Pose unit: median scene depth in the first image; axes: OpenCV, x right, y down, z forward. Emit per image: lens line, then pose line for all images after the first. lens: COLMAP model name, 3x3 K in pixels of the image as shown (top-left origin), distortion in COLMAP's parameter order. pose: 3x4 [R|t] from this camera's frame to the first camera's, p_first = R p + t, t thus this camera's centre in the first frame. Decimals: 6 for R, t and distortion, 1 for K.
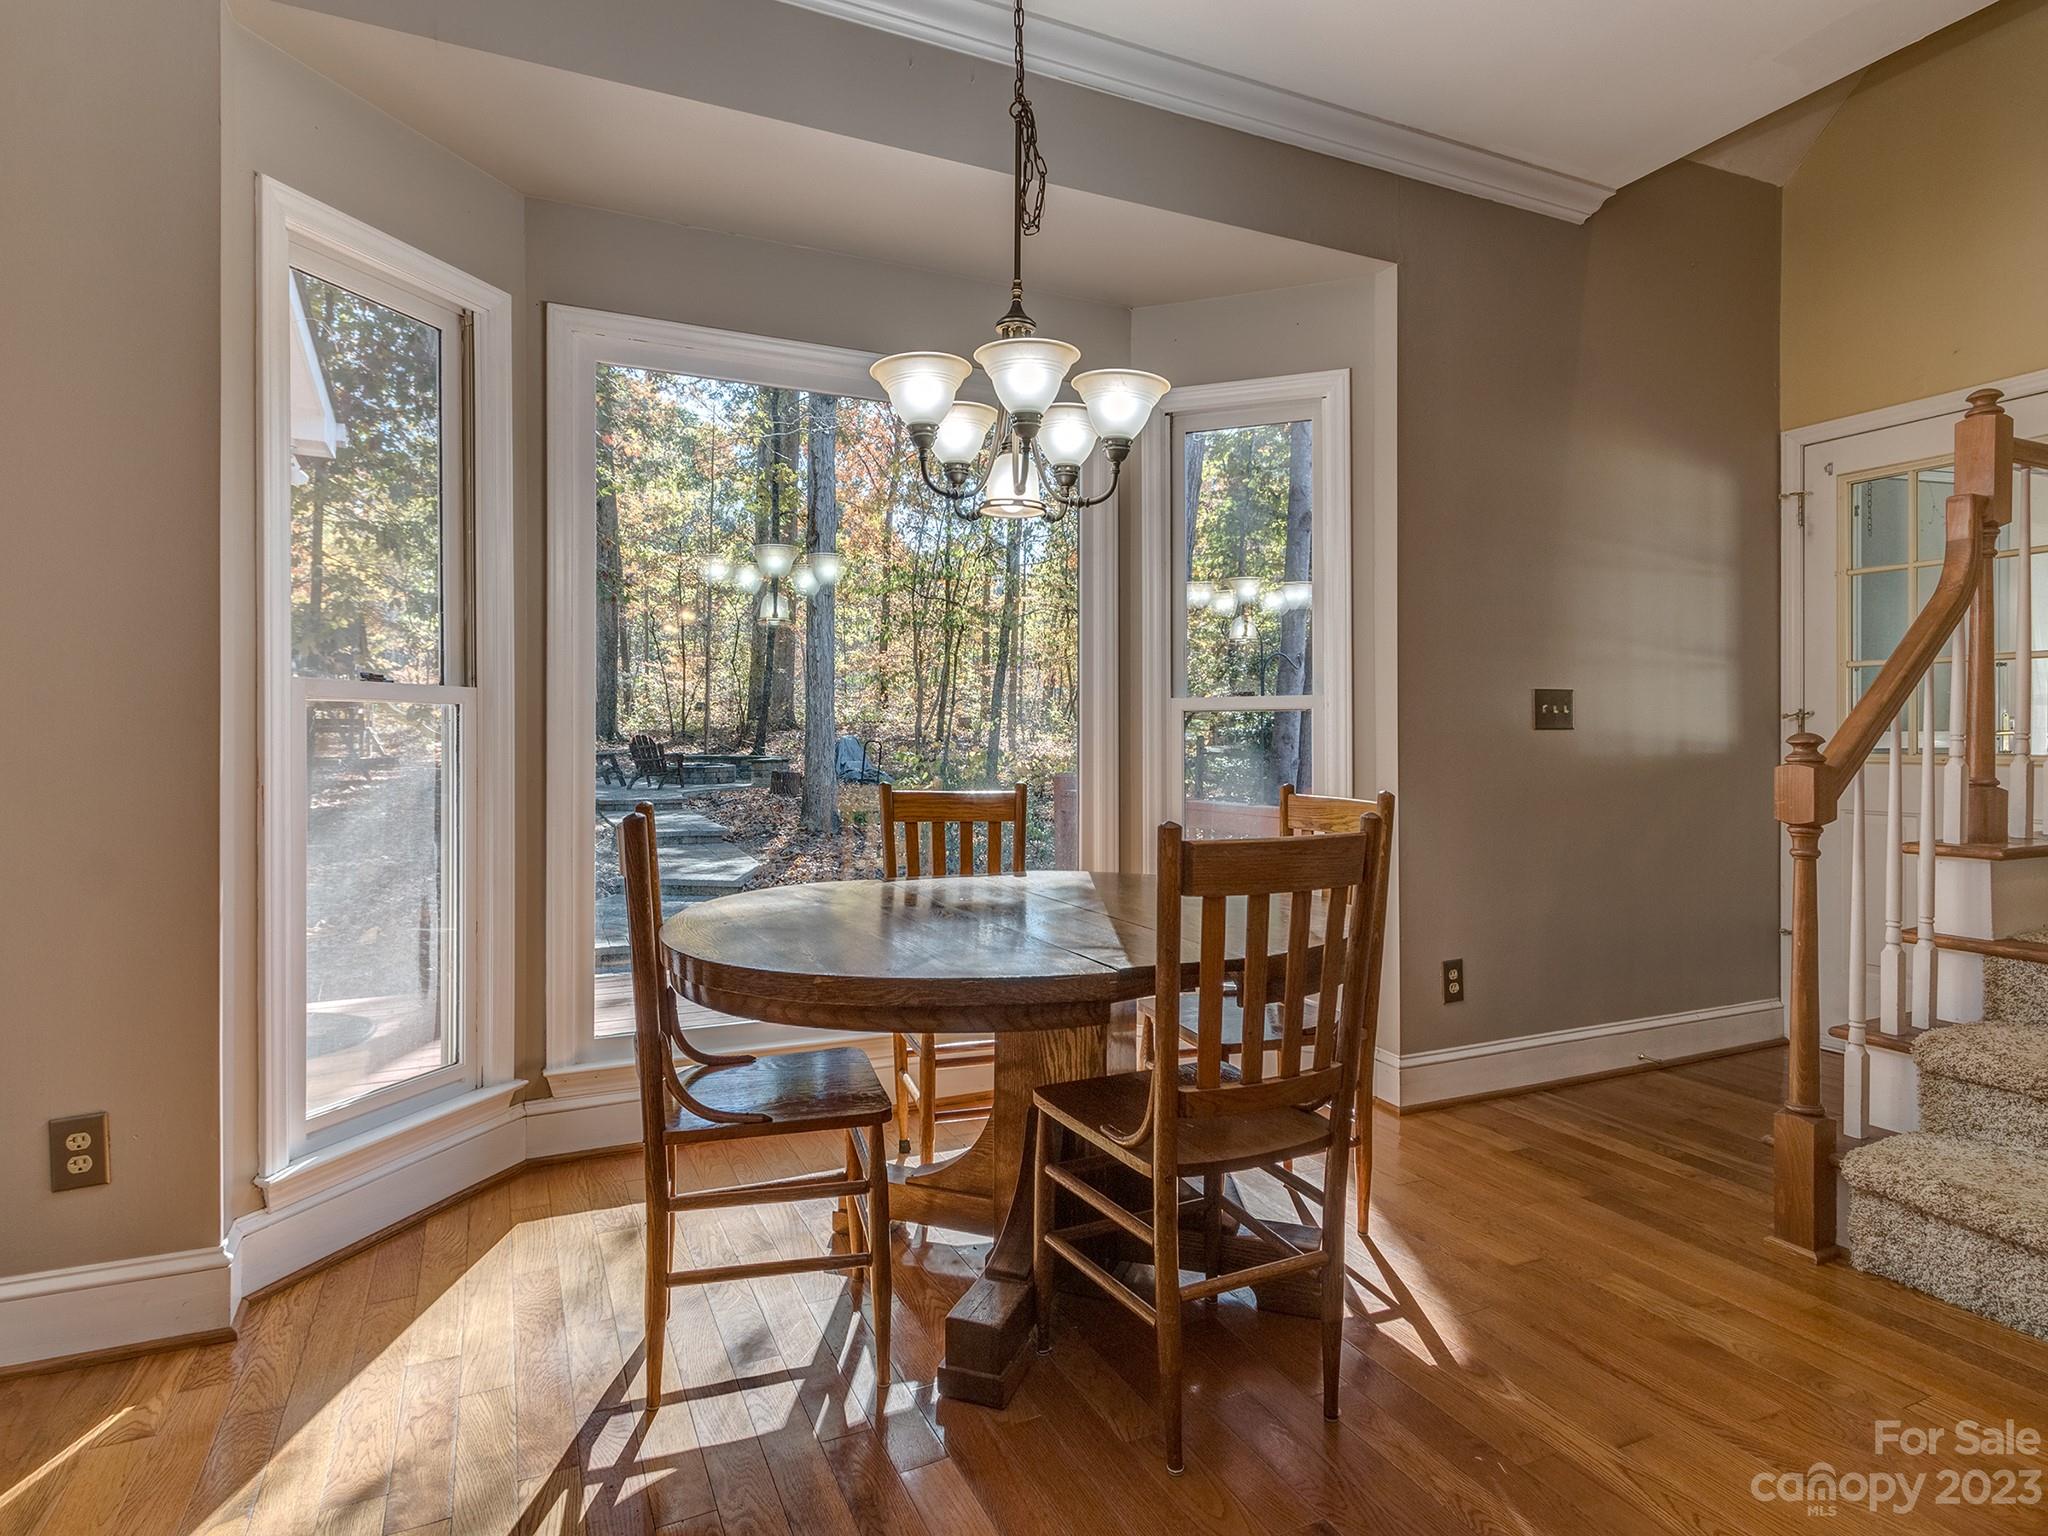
lens RADIAL K [[1067.1, 0, 976.9], [0, 1067.1, 729.8], [0, 0, 1]] dist [0.000422, 0.000258]
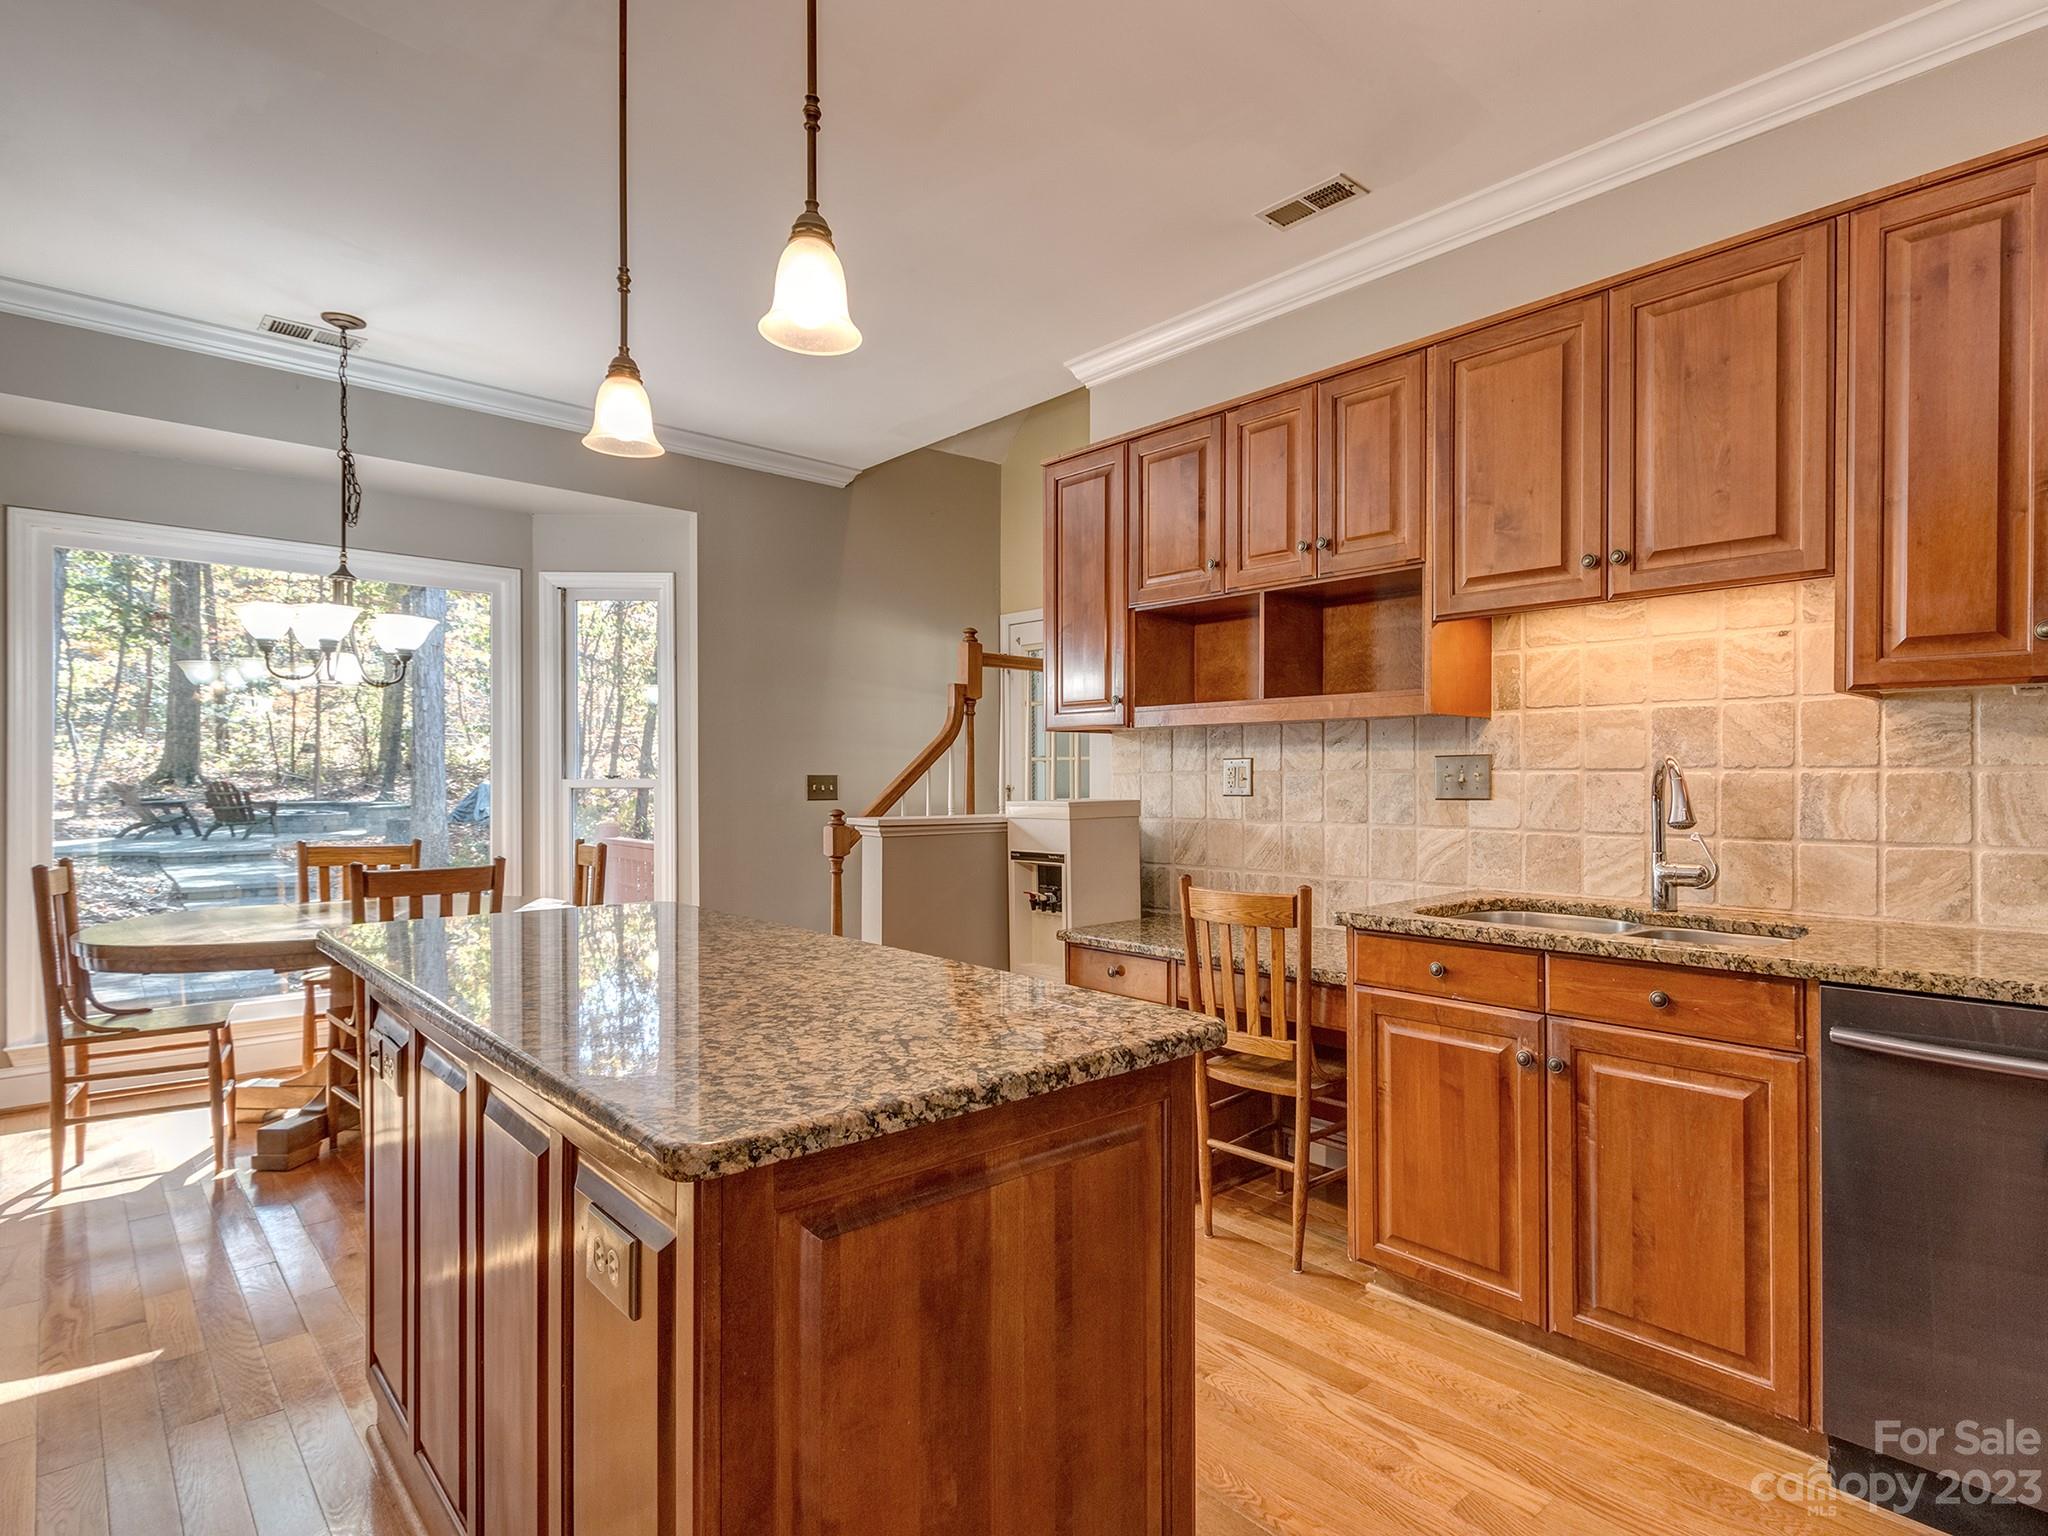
lens RADIAL K [[1015.9, 0, 1029.8], [0, 1015.9, 784.2], [0, 0, 1]] dist [0.000058, 0.001421]
pose [[0.937299, 0.004659, 0.348495, 0.300838], [-0.007860, 0.999939, 0.007773, -0.038918], [-0.348438, -0.010025, 0.937278, -0.555528]]
